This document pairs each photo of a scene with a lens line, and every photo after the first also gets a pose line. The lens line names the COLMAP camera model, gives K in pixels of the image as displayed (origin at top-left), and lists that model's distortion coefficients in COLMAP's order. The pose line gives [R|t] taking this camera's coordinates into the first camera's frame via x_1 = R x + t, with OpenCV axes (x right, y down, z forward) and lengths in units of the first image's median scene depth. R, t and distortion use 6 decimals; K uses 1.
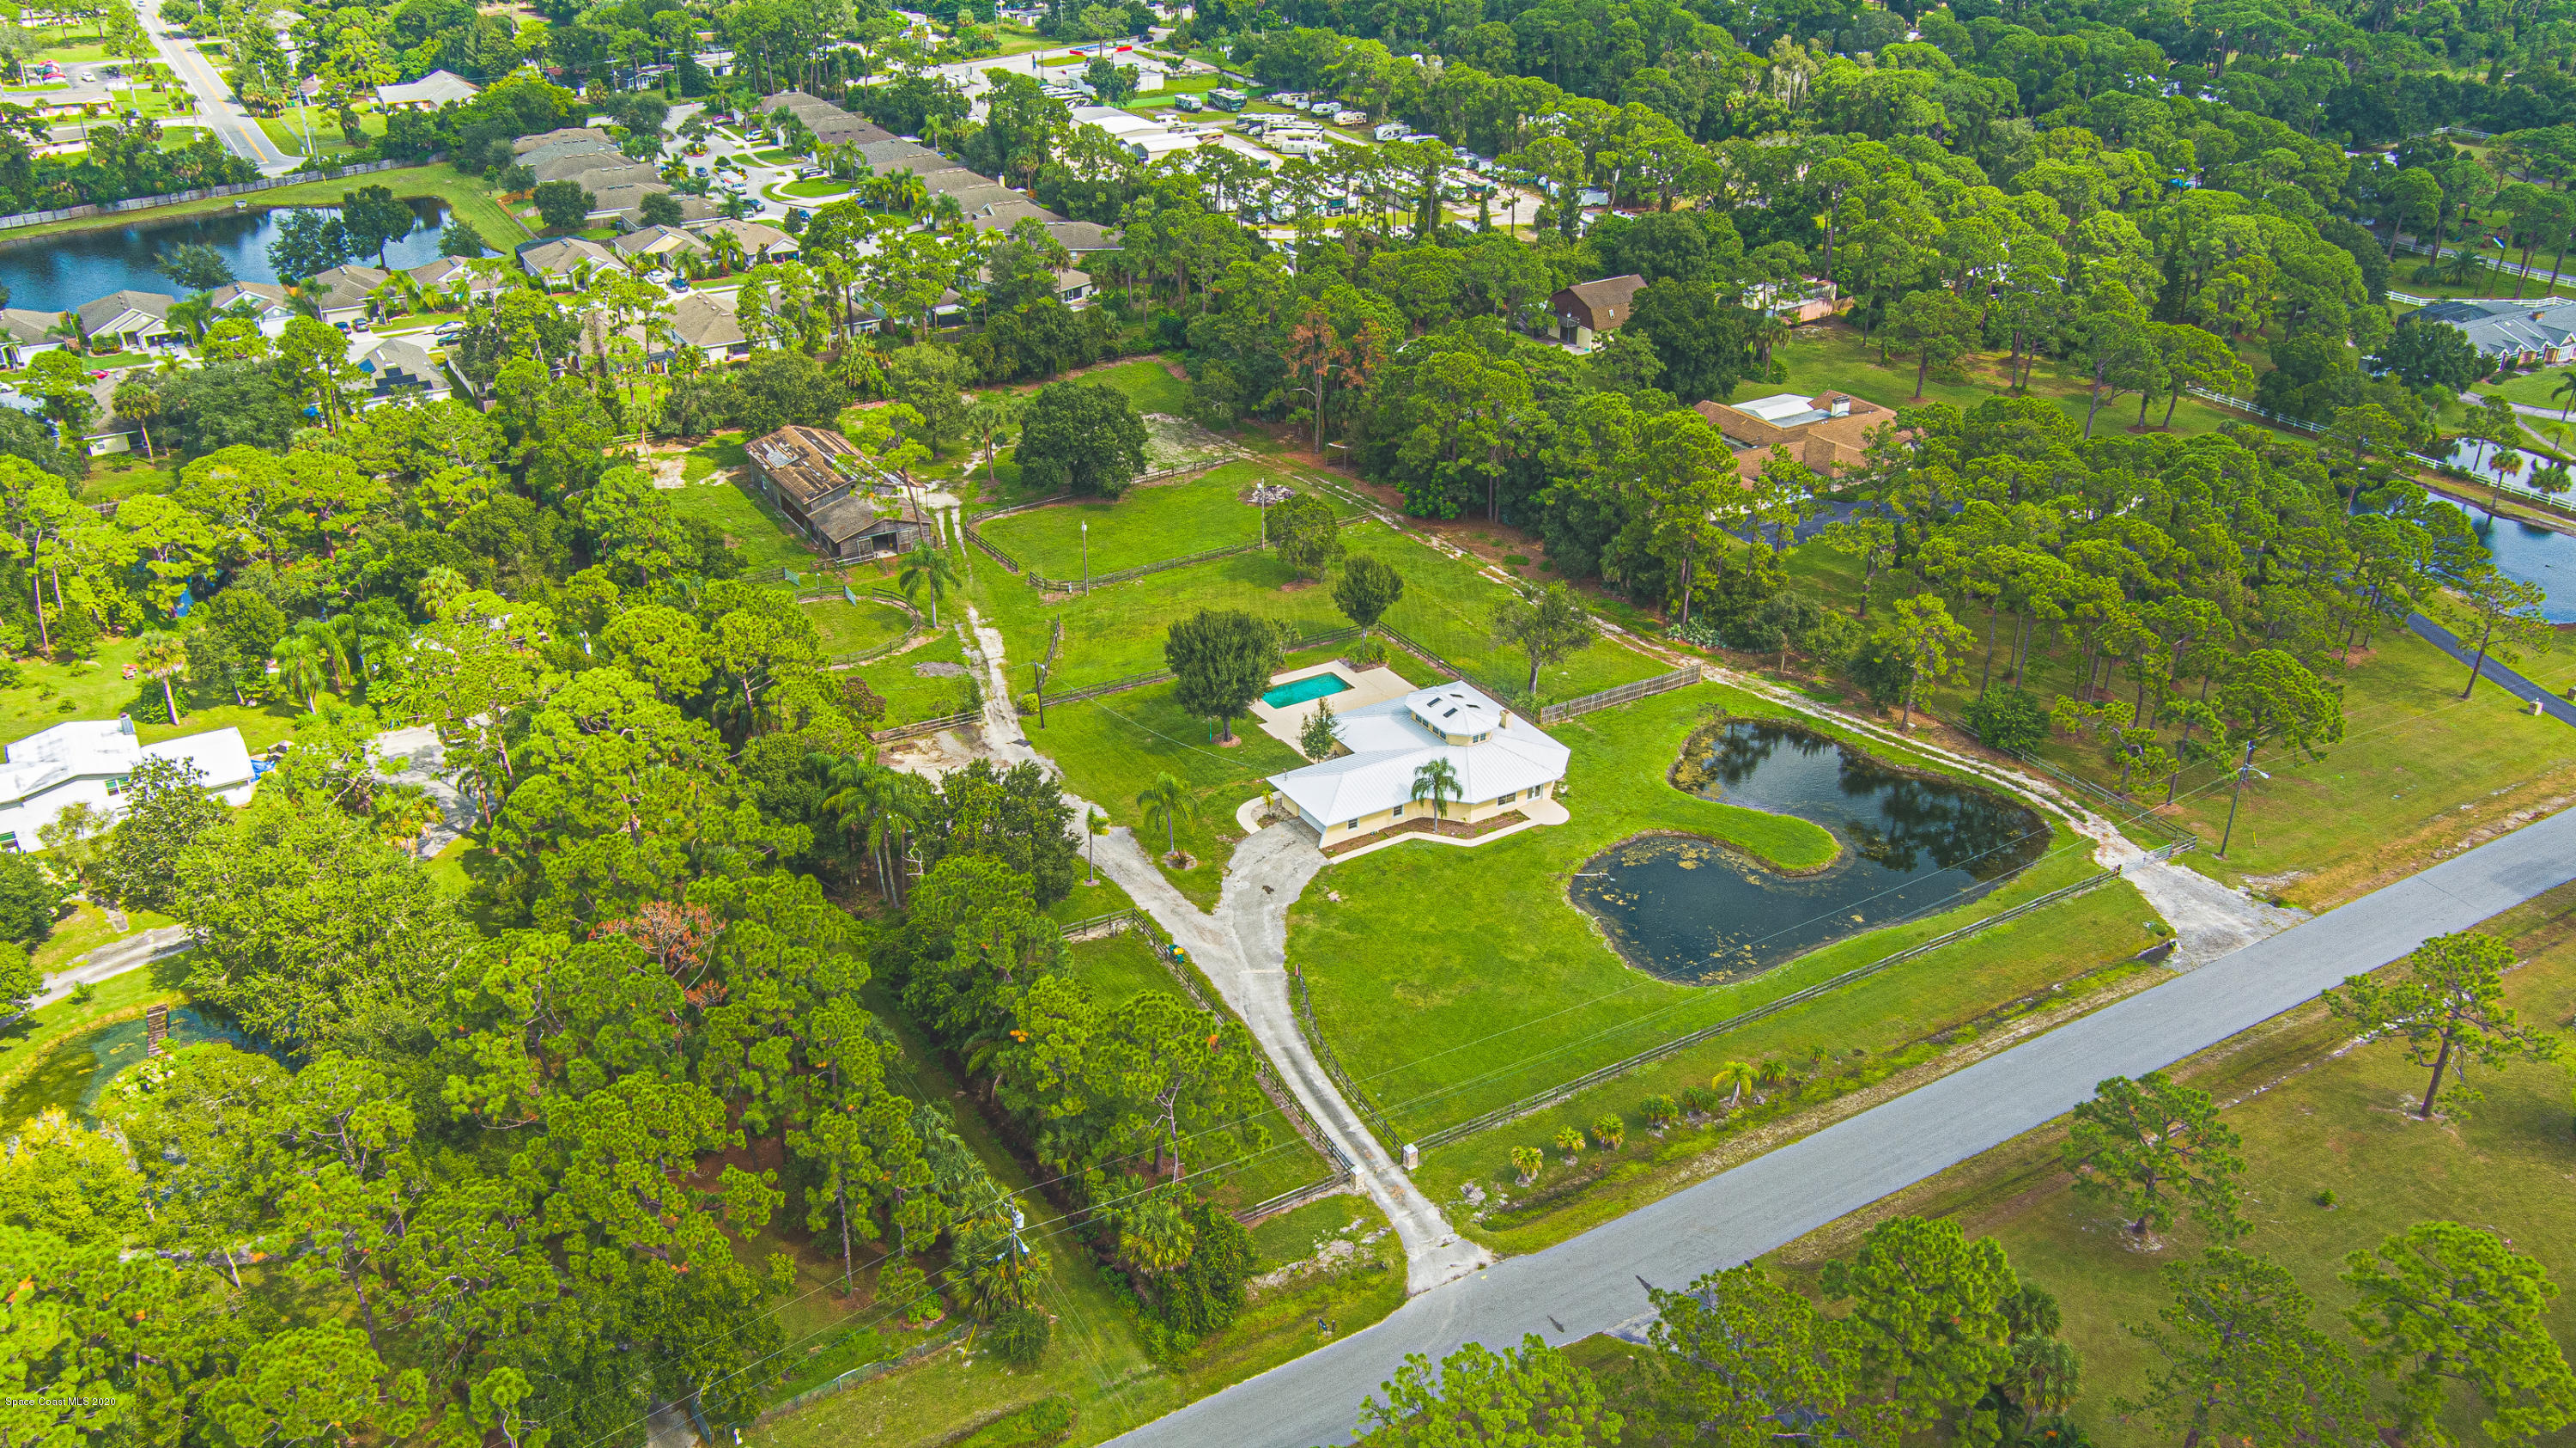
lens RADIAL K [[2055.3, 0, 1288.0], [0, 2055.3, 724.0], [0, 0, 1]] dist [0.000861, 0.001886]
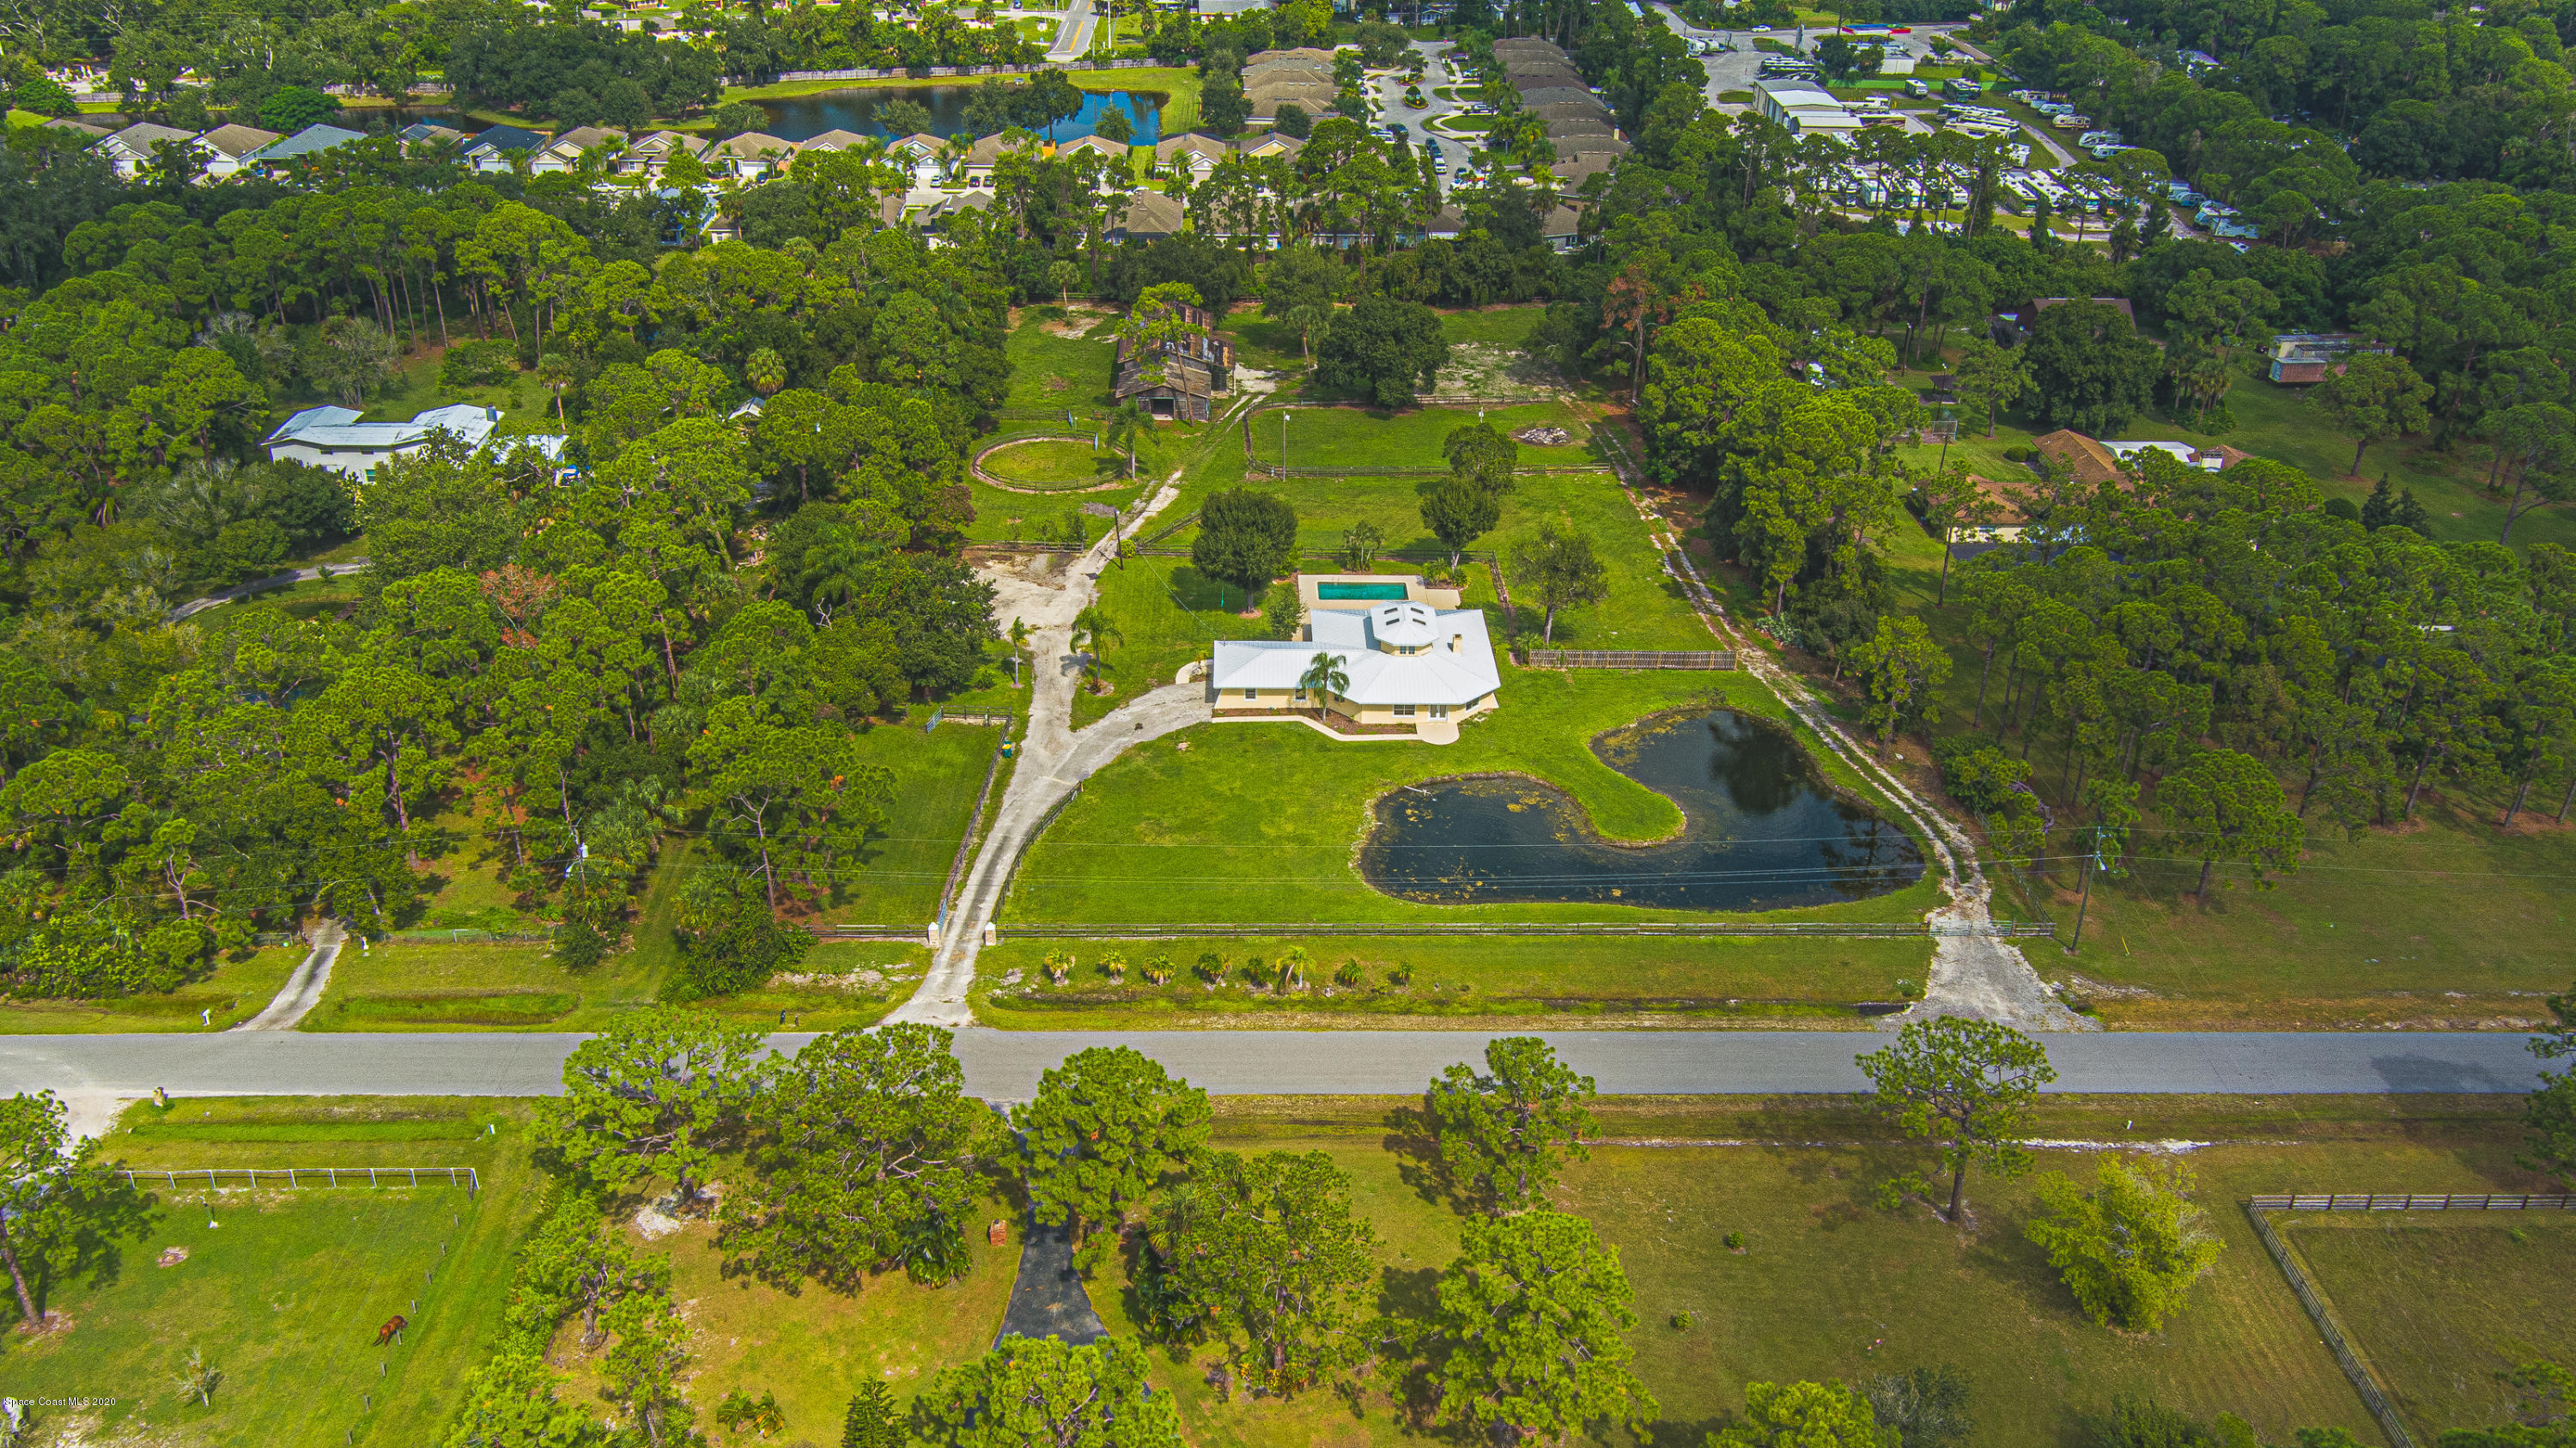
lens RADIAL K [[2092.3, 0, 1288.0], [0, 2092.3, 724.0], [0, 0, 1]] dist [-0.007058, -0.005110]
pose [[0.870550, 0.236147, -0.431714, 0.494781], [-0.235003, 0.970329, 0.056886, -0.002808], [0.432338, 0.051932, 0.900215, 0.027897]]
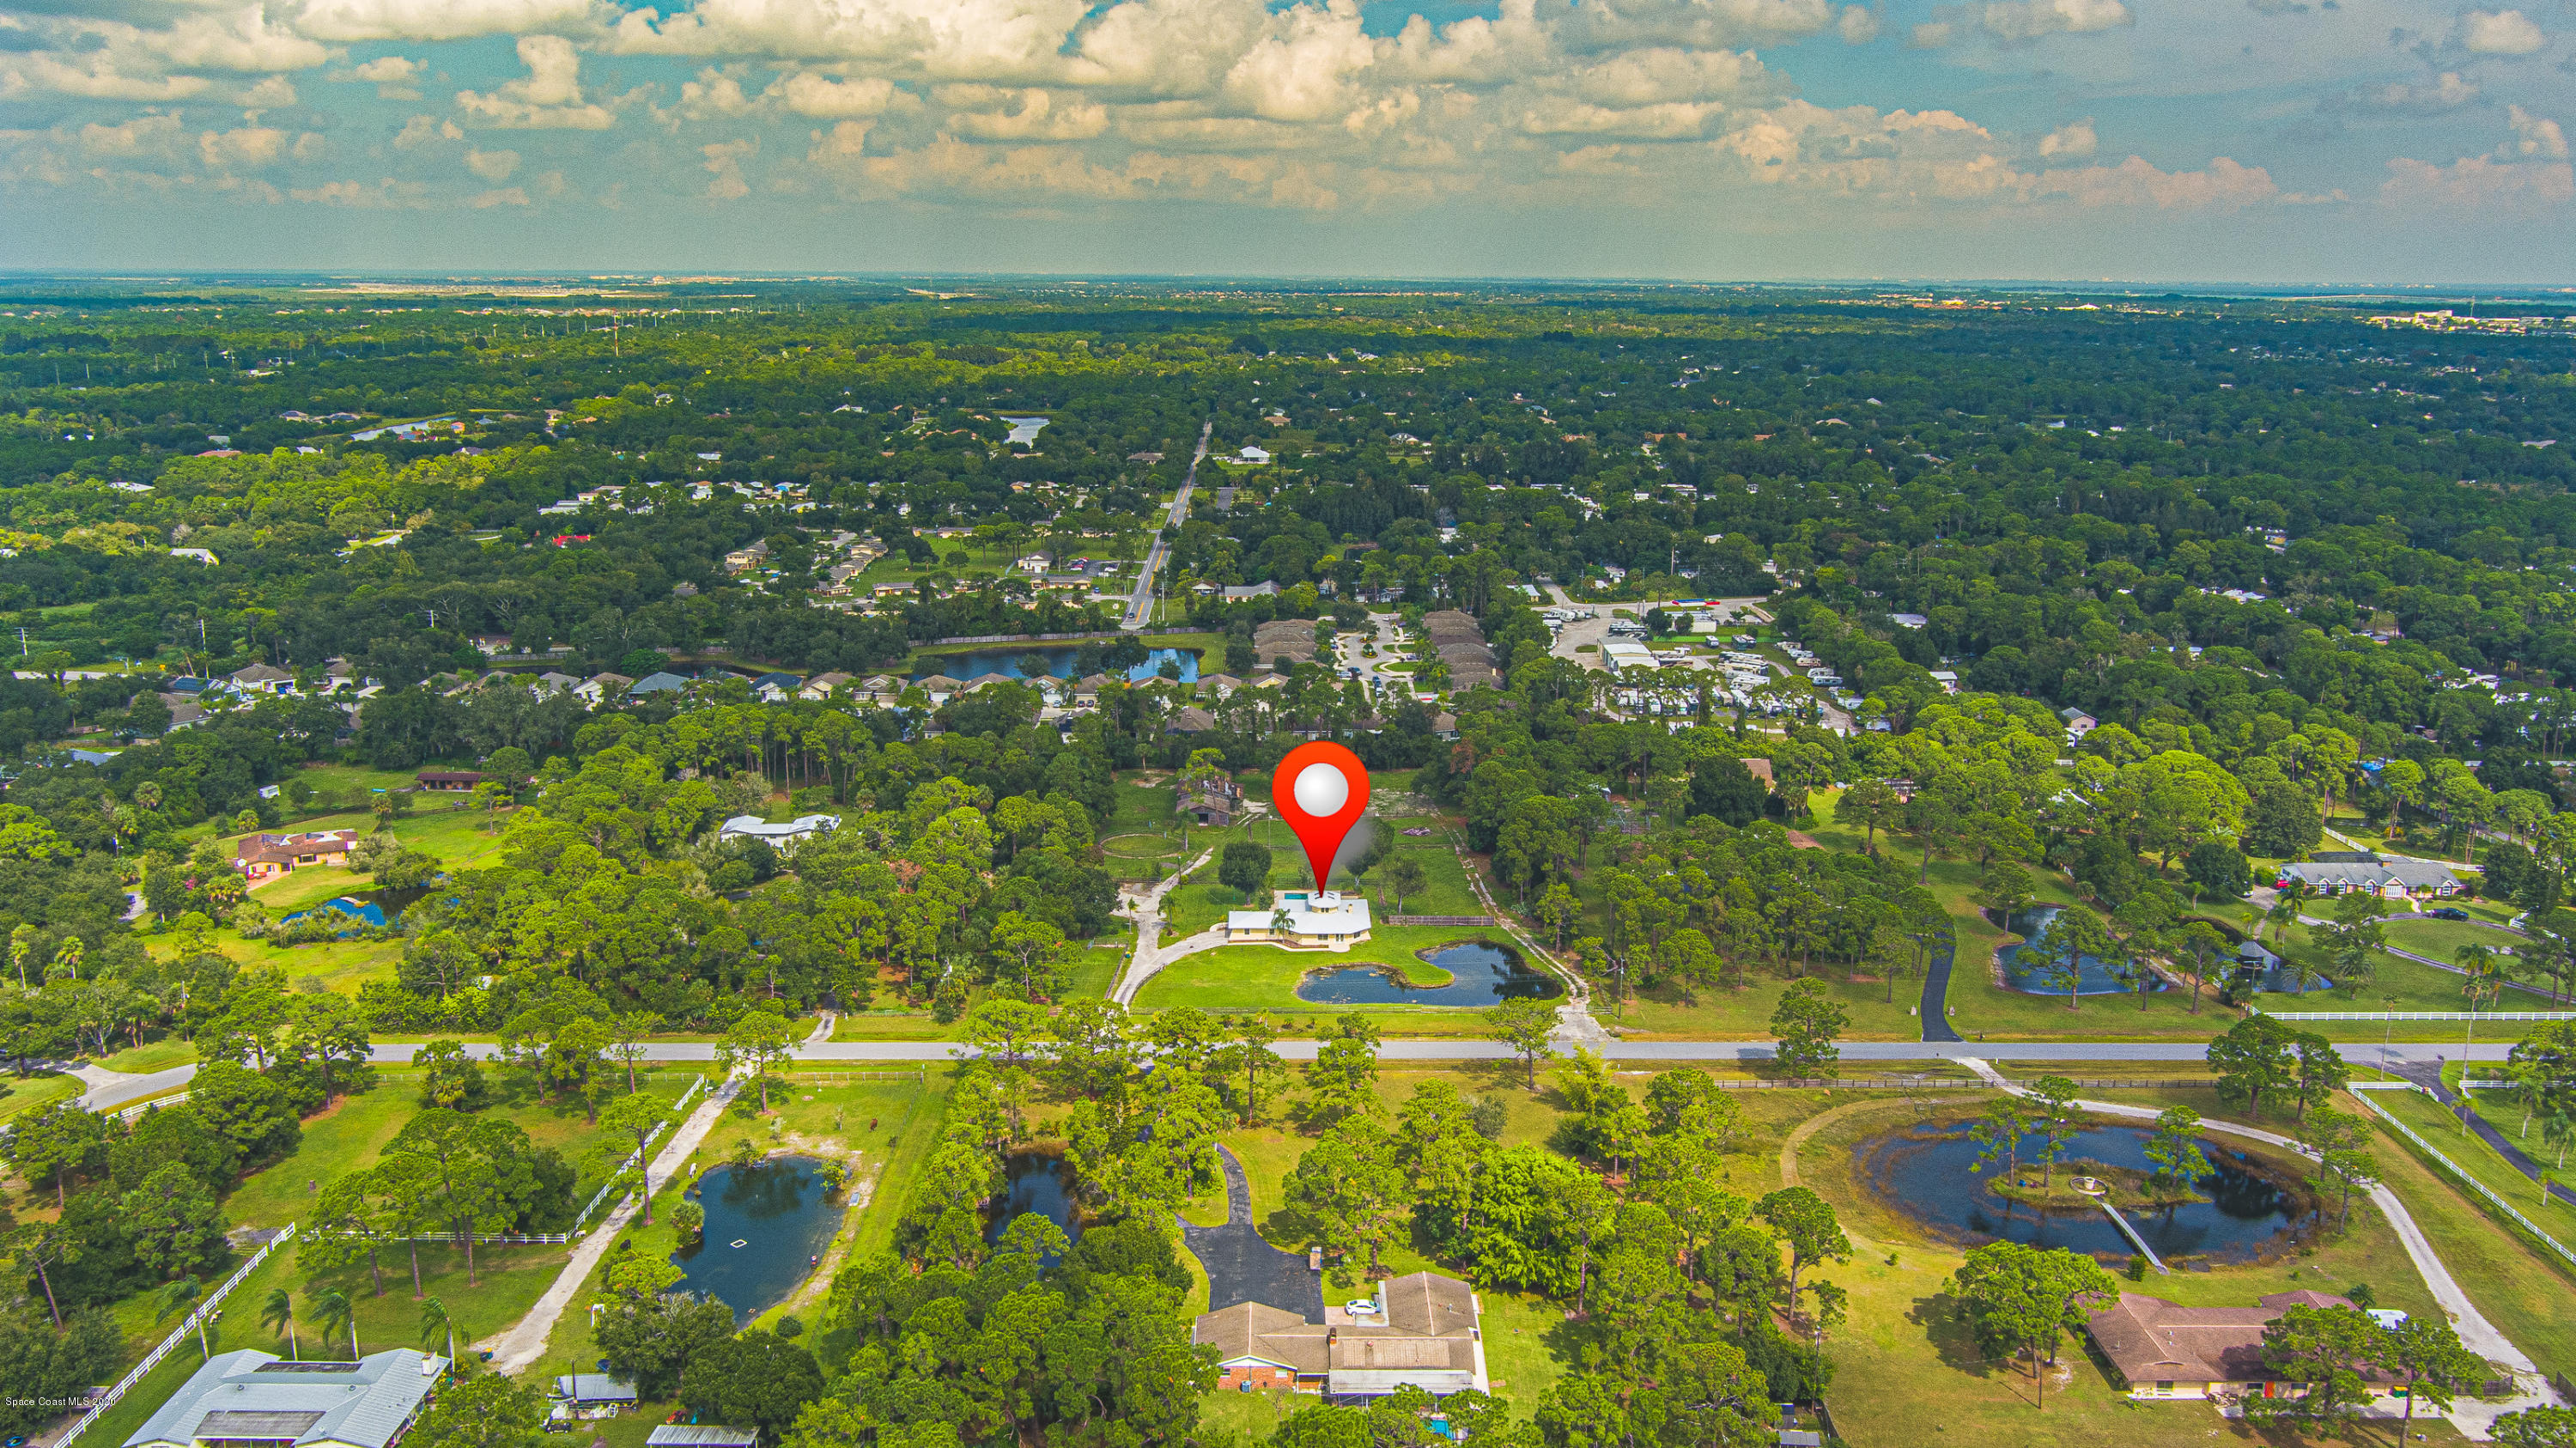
lens RADIAL K [[2055.3, 0, 1288.0], [0, 2055.3, 724.0], [0, 0, 1]] dist [0.000861, 0.001886]
pose [[0.865943, 0.111472, -0.487563, 1.040837], [-0.229443, 0.954753, -0.189218, 0.226203], [0.444409, 0.275720, 0.852338, -0.837436]]
